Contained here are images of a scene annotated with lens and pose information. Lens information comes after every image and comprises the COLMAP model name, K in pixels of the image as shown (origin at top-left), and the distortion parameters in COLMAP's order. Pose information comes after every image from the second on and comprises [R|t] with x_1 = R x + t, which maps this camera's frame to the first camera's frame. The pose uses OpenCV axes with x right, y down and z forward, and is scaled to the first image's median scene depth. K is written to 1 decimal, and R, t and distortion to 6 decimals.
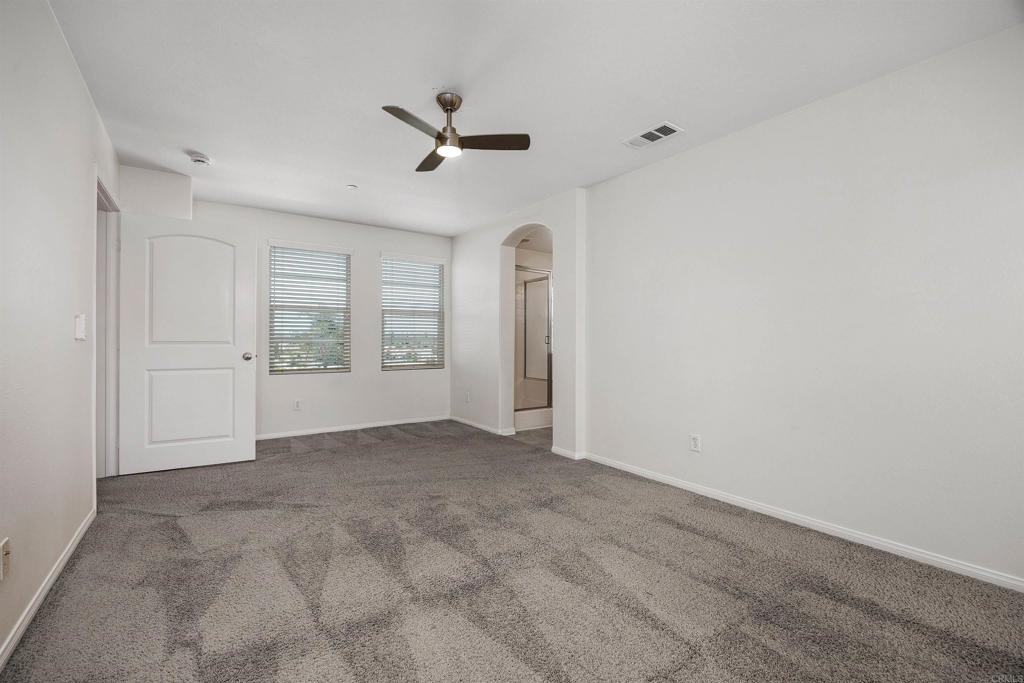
lens RADIAL K [[443.0, 0, 510.0], [0, 443.0, 335.9], [0, 0, 1]] dist [-0.002529, -0.000168]
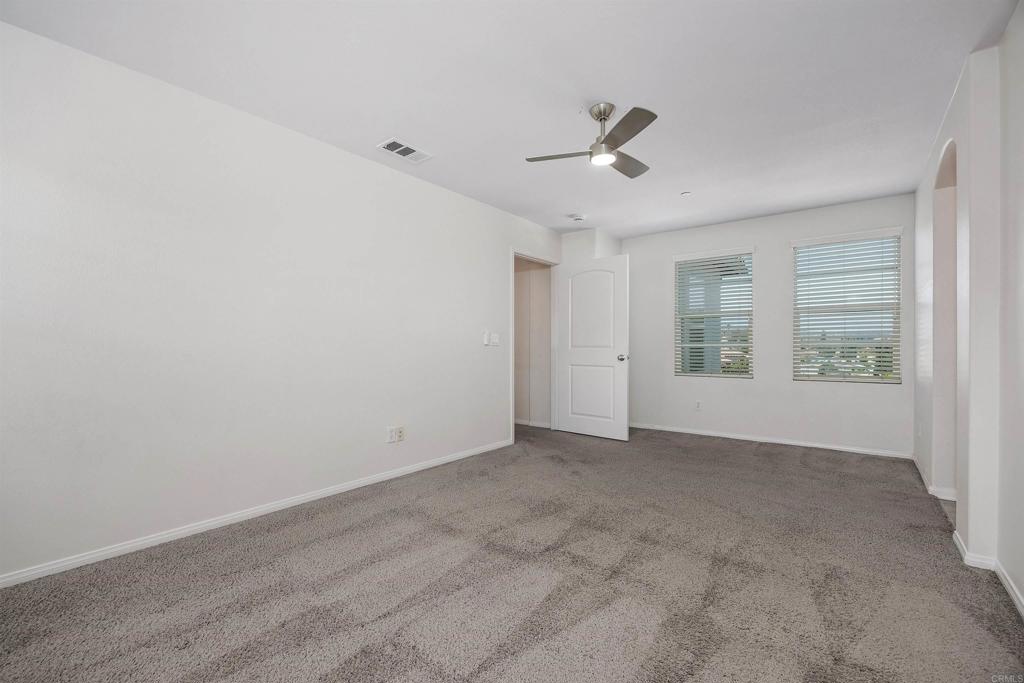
lens RADIAL K [[443.0, 0, 509.1], [0, 443.0, 347.4], [0, 0, 1]] dist [-0.002529, -0.000168]
pose [[0.286572, 0.000361, -0.958059, 0.528409], [0.014278, 0.999887, 0.004647, 0.006185], [0.957952, -0.015011, 0.286535, 0.332370]]
